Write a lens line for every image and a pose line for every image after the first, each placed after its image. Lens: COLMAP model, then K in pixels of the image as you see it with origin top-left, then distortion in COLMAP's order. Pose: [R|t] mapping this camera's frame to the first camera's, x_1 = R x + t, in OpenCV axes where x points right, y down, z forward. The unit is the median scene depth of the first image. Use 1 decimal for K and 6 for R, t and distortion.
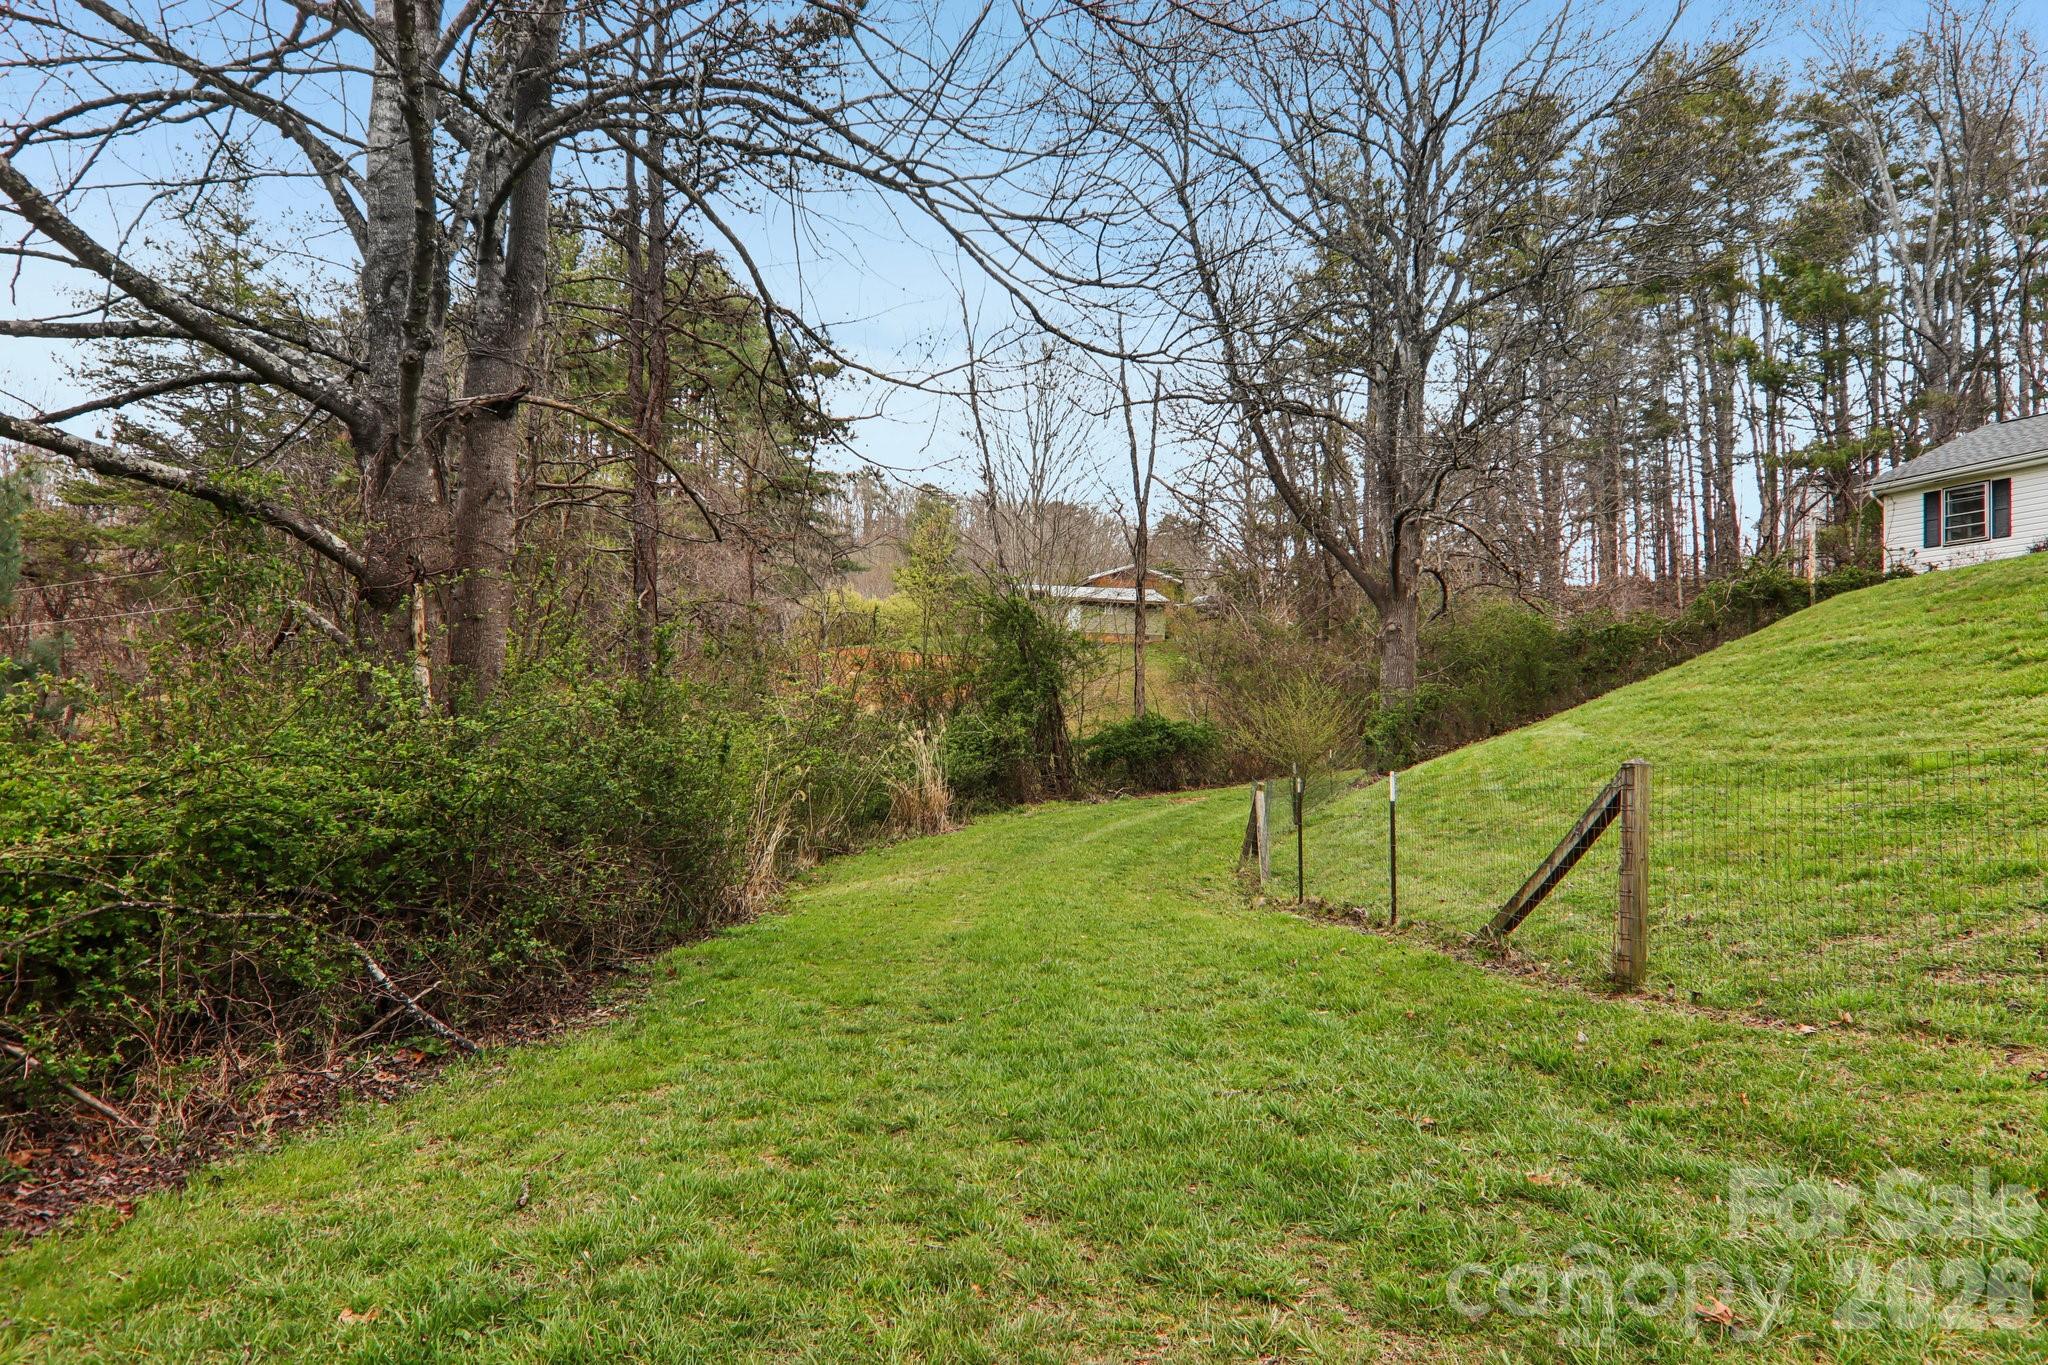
lens RADIAL K [[1141.4, 0, 1031.3], [0, 1141.4, 731.2], [0, 0, 1]] dist [0.007919, -0.019662]
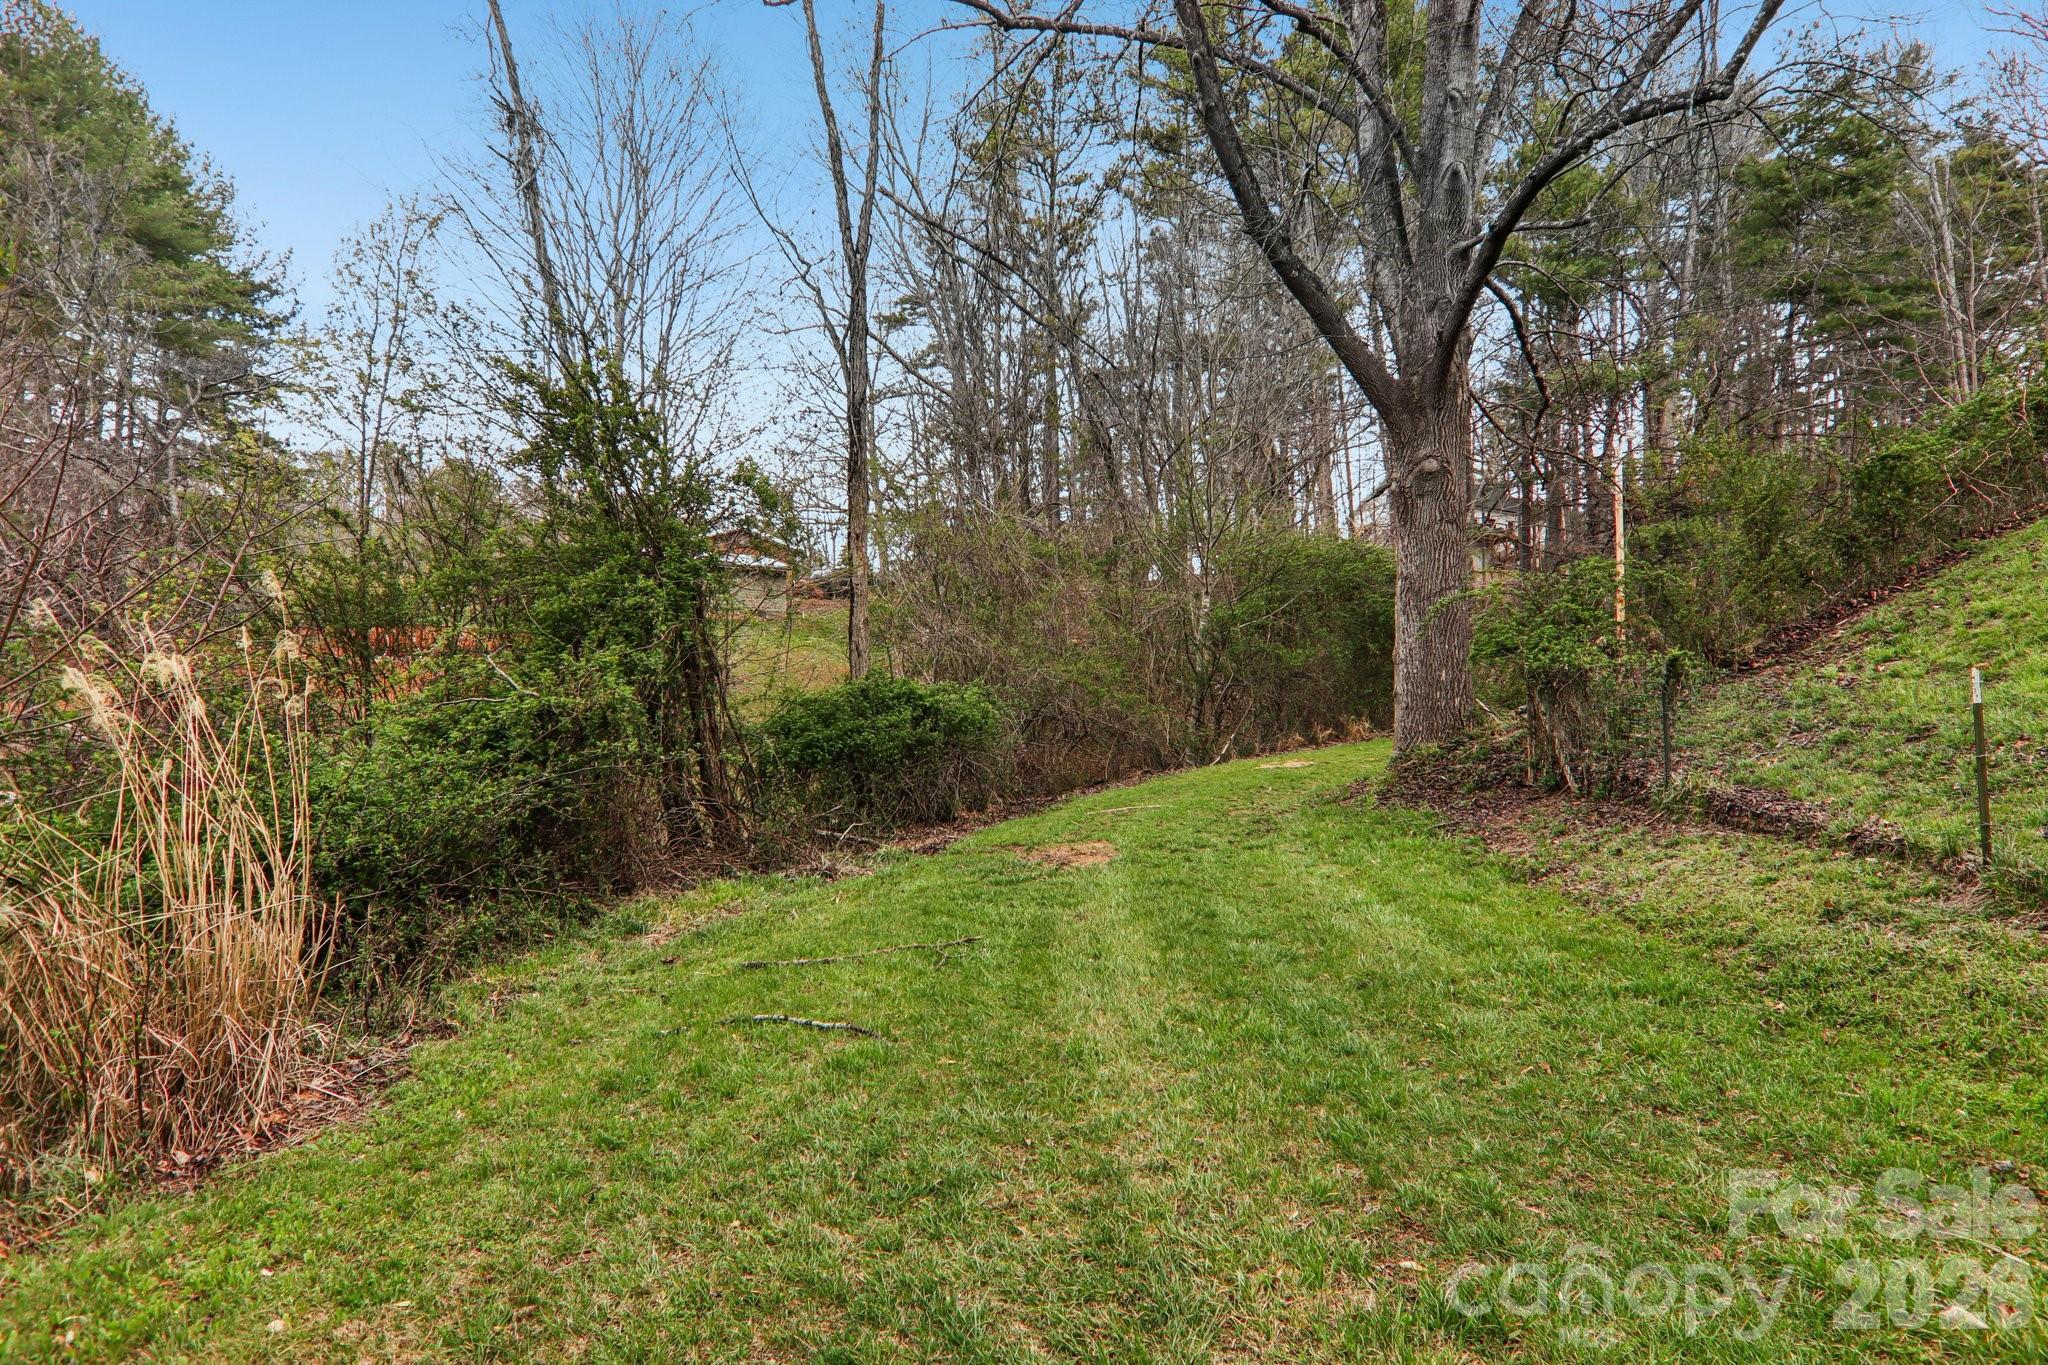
lens RADIAL K [[1141.4, 0, 1031.3], [0, 1141.4, 731.2], [0, 0, 1]] dist [0.007919, -0.019662]
pose [[0.940734, -0.032028, 0.337629, -0.007811], [0.032468, 0.999463, 0.004345, 0.011976], [-0.337586, 0.006875, 0.941269, 0.539733]]
